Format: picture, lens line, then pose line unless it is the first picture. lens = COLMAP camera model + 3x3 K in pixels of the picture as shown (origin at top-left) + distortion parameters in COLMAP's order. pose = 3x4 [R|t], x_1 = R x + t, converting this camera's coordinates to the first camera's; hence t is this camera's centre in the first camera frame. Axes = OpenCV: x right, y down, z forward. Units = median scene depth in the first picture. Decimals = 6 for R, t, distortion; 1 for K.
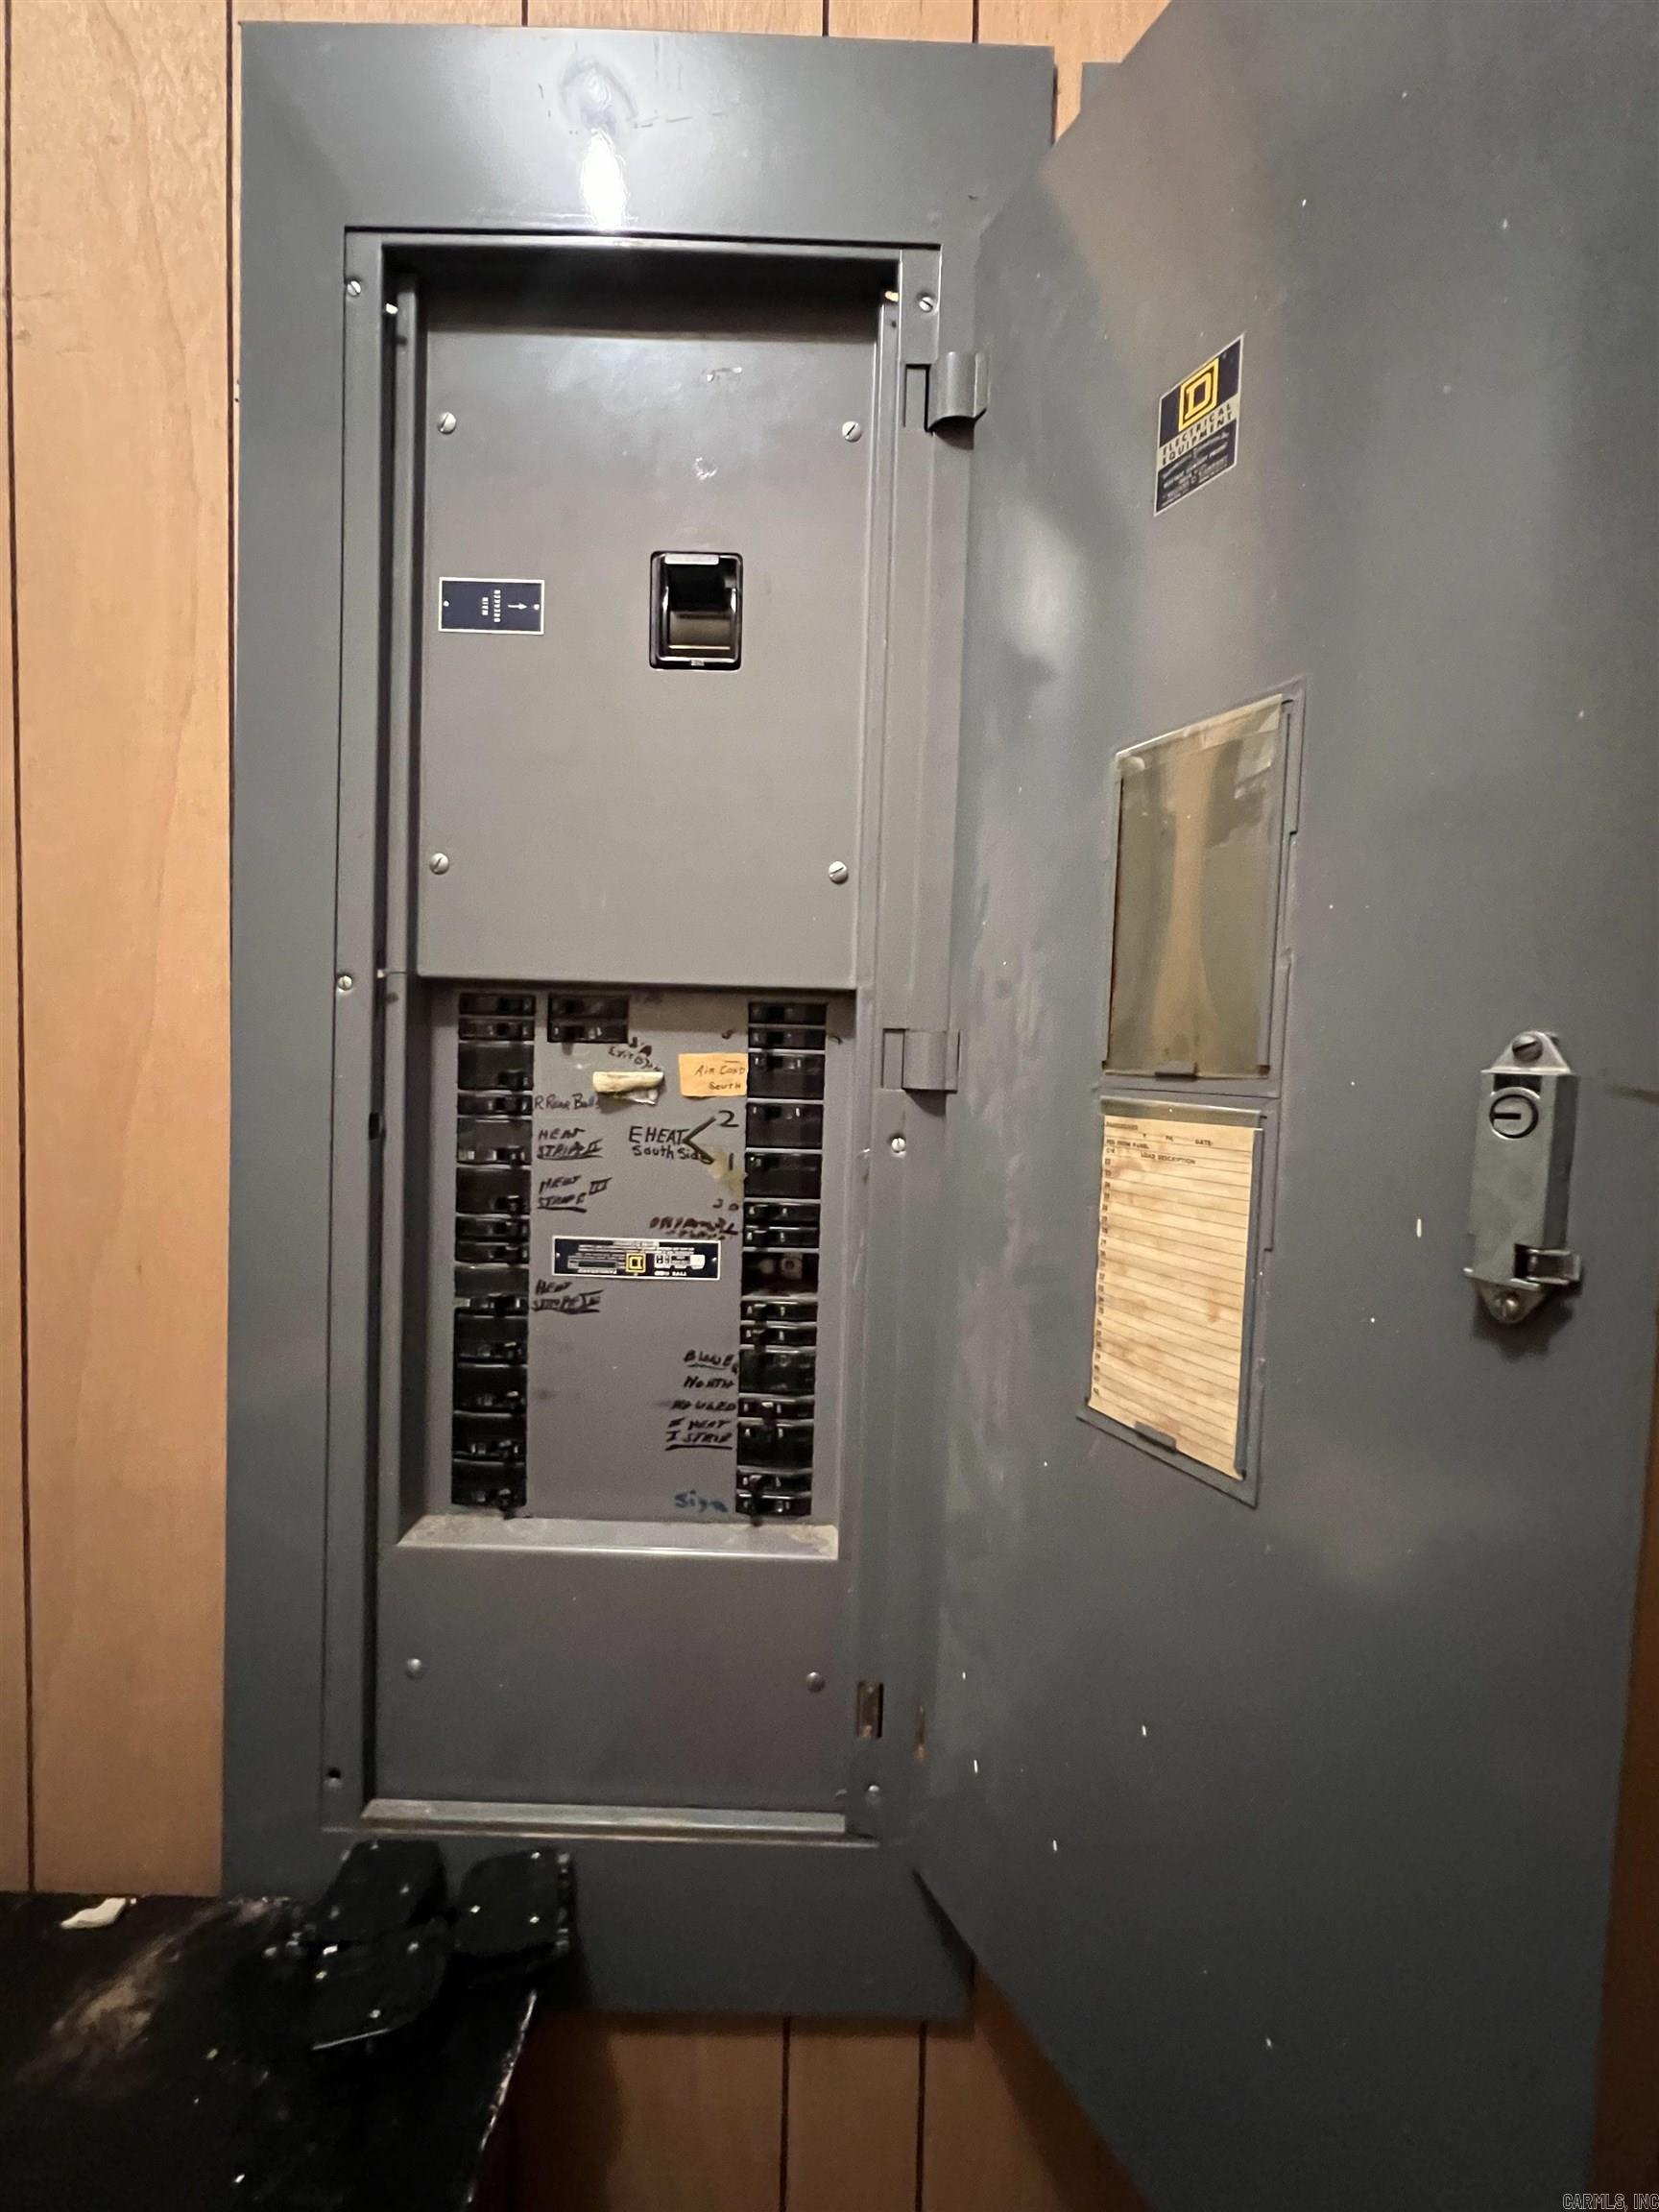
lens RADIAL K [[938.8, 0, 833.0], [0, 938.8, 1095.8], [0, 0, 1]] dist [-0.002989, 0.000394]
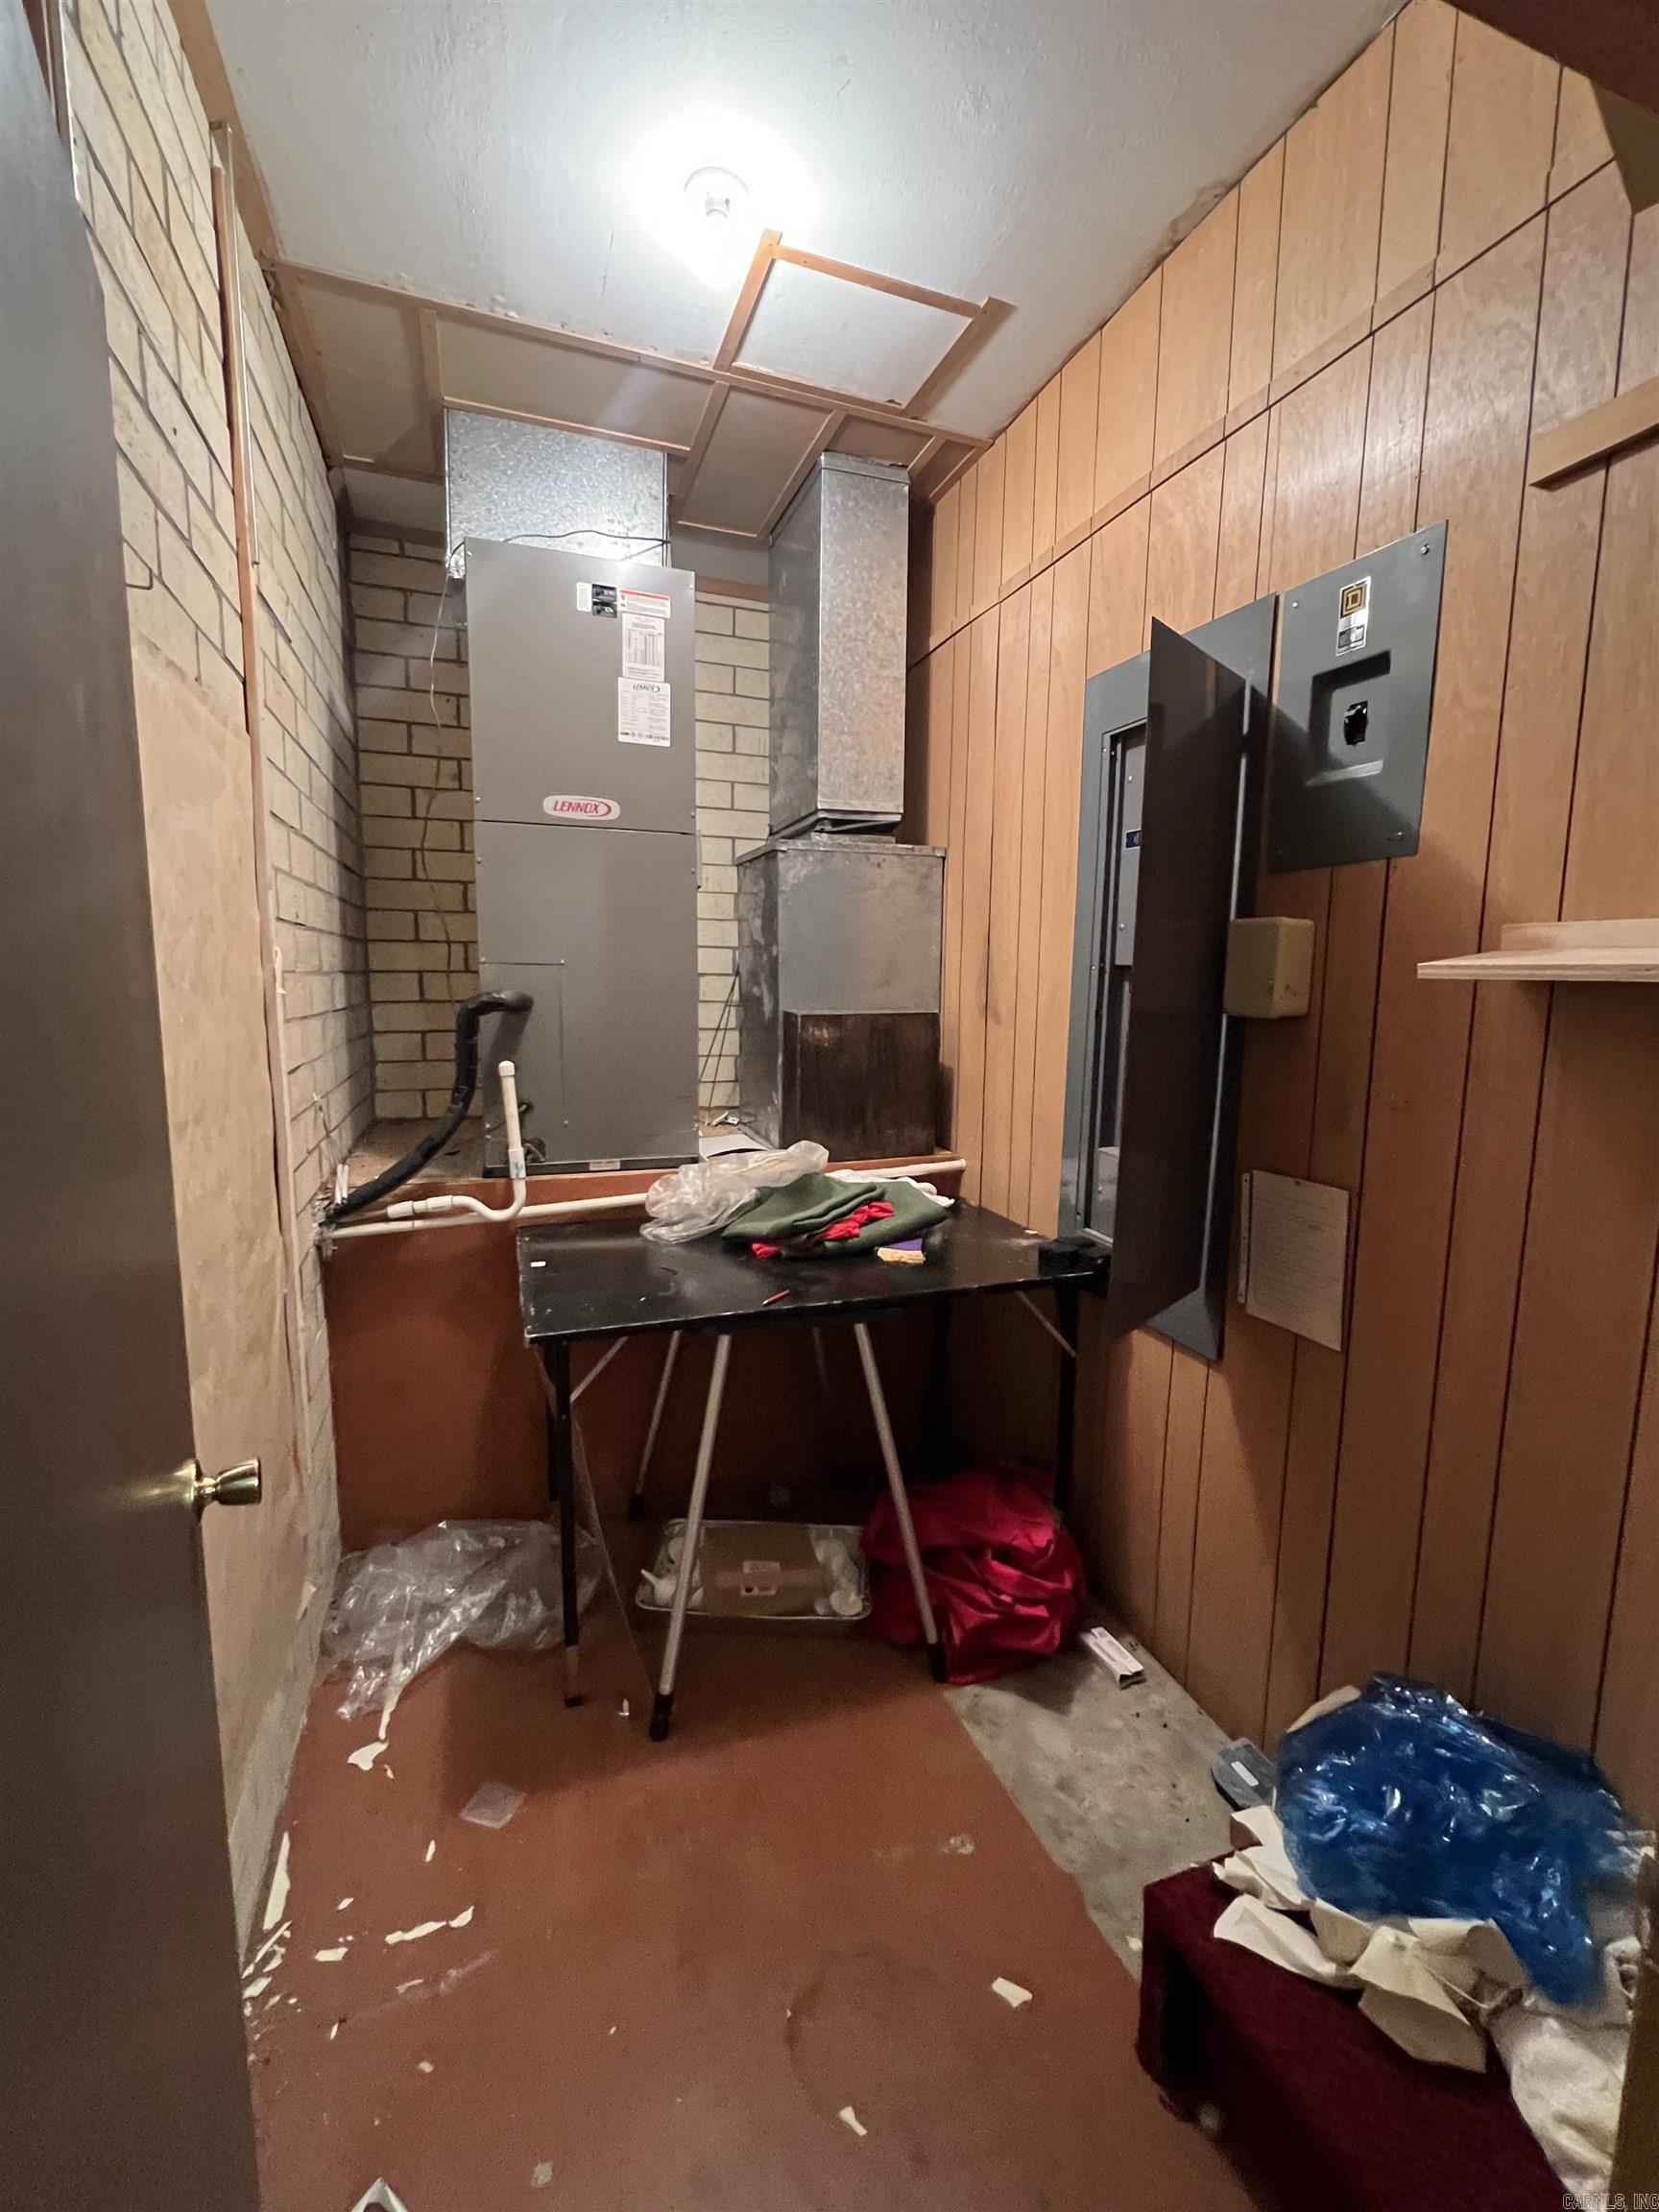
lens RADIAL K [[938.8, 0, 836.7], [0, 938.8, 1098.4], [0, 0, 1]] dist [-0.002989, 0.000394]
pose [[0.352032, 0.110628, -0.929427, 2.157370], [-0.044210, 0.993848, 0.101550, 0.035934], [0.934943, 0.005341, 0.354757, -0.937411]]
